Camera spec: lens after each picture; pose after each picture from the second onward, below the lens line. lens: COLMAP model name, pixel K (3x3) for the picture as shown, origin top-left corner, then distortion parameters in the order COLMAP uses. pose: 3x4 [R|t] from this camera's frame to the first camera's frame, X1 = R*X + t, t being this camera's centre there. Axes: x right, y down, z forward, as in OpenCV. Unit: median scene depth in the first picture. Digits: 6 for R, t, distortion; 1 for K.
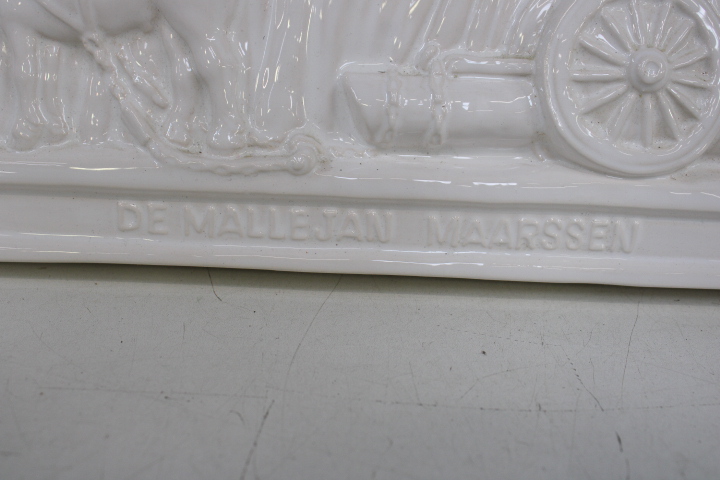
lens RADIAL K [[796.0, 0, 360.0], [0, 796.0, 240.0], [0, 0, 1]] dist [-0.127338, 0.222955]
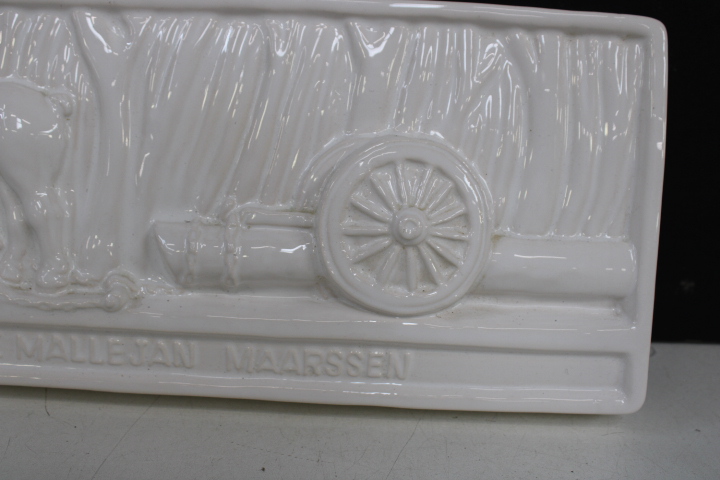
lens RADIAL K [[796.0, 0, 360.0], [0, 796.0, 240.0], [0, 0, 1]] dist [-0.127338, 0.222955]
pose [[0.999432, 0.012404, 0.031330, 0.244850], [-0.010774, 0.998605, -0.051683, -0.128350], [-0.031927, 0.051316, 0.998172, -0.164229]]
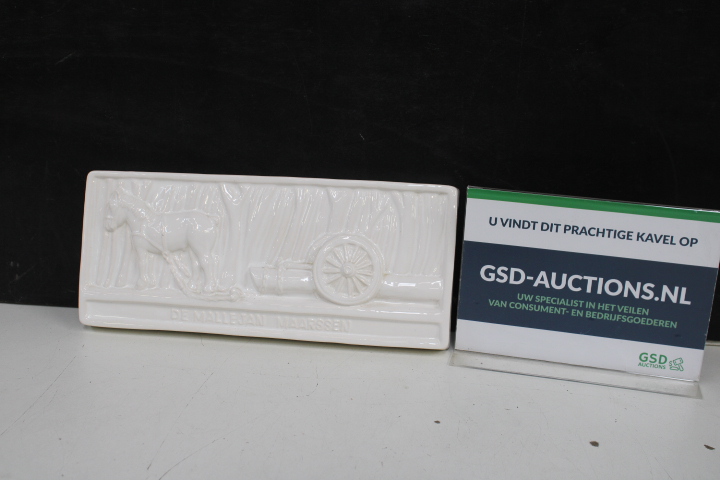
lens RADIAL K [[917.0, 0, 360.0], [0, 917.0, 240.0], [0, 0, 1]] dist [0.001339, 0.000238]
pose [[0.996539, 0.022212, -0.080100, 0.654087], [-0.031580, 0.992552, -0.117655, 0.075370], [0.076890, 0.119777, 0.989819, -2.334174]]
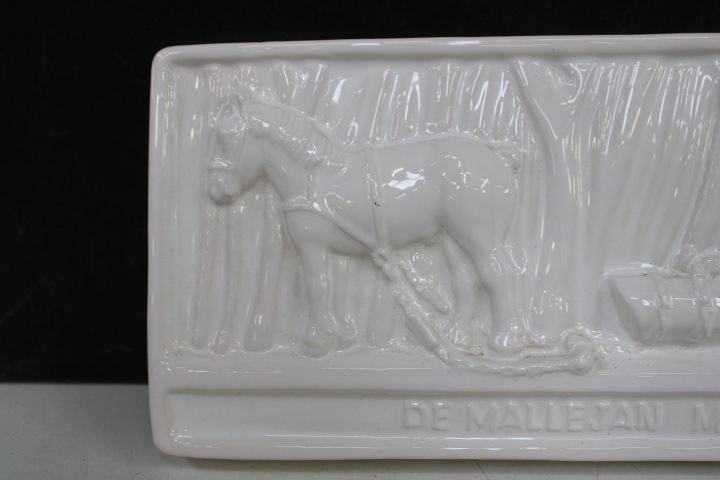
lens RADIAL K [[796.0, 0, 360.0], [0, 796.0, 240.0], [0, 0, 1]] dist [-0.127338, 0.222955]
pose [[0.999105, -0.035098, -0.023628, -0.339175], [0.032084, 0.992535, -0.117665, -0.144057], [0.027581, 0.116801, 0.992772, -0.098125]]
